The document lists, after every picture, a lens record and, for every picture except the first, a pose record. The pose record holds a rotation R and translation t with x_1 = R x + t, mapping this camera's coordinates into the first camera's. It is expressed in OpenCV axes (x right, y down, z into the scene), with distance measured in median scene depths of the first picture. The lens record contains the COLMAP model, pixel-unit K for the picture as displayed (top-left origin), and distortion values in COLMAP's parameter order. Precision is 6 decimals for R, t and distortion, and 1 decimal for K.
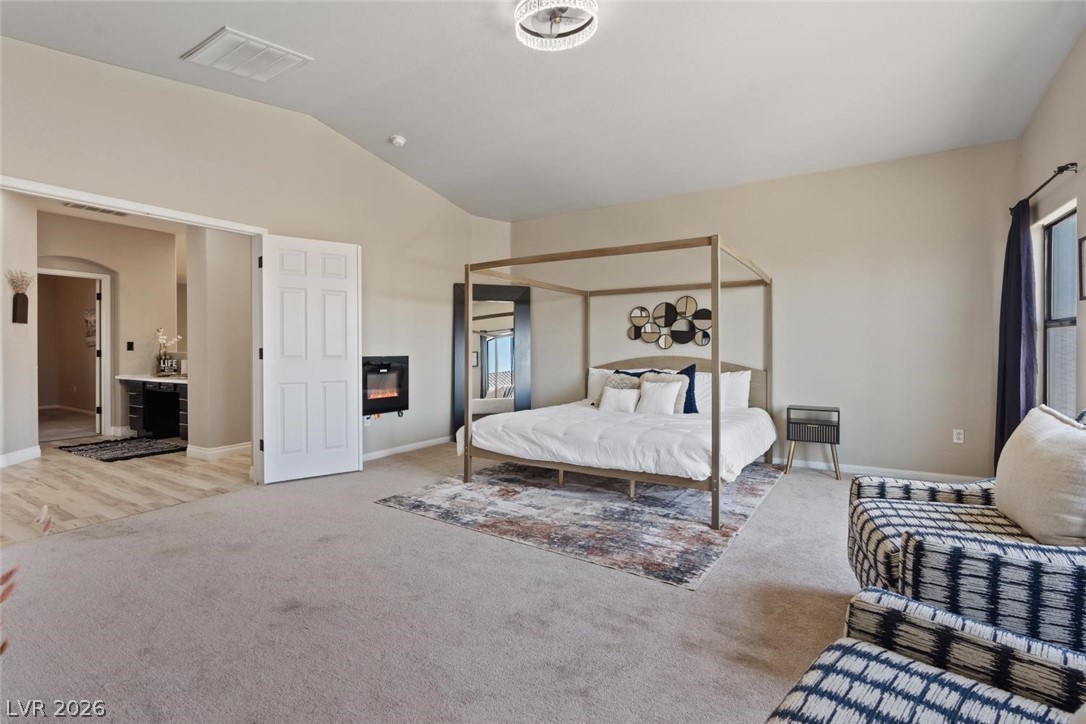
lens RADIAL K [[496.7, 0, 545.0], [0, 496.7, 361.9], [0, 0, 1]] dist [-0.006398, 0.002488]
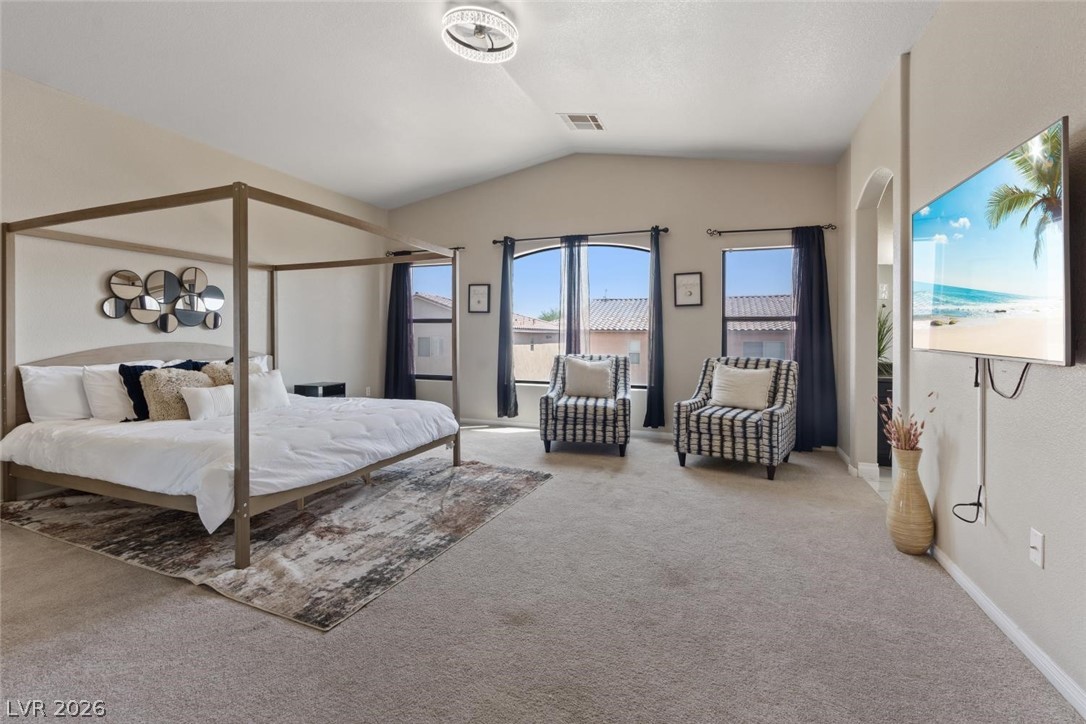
lens RADIAL K [[496.7, 0, 535.5], [0, 496.7, 335.9], [0, 0, 1]] dist [-0.006398, 0.002488]
pose [[-0.182570, -0.001763, 0.983191, -0.947505], [0.018096, 0.999823, 0.005153, -0.024118], [-0.983026, 0.018733, -0.182505, 0.934239]]
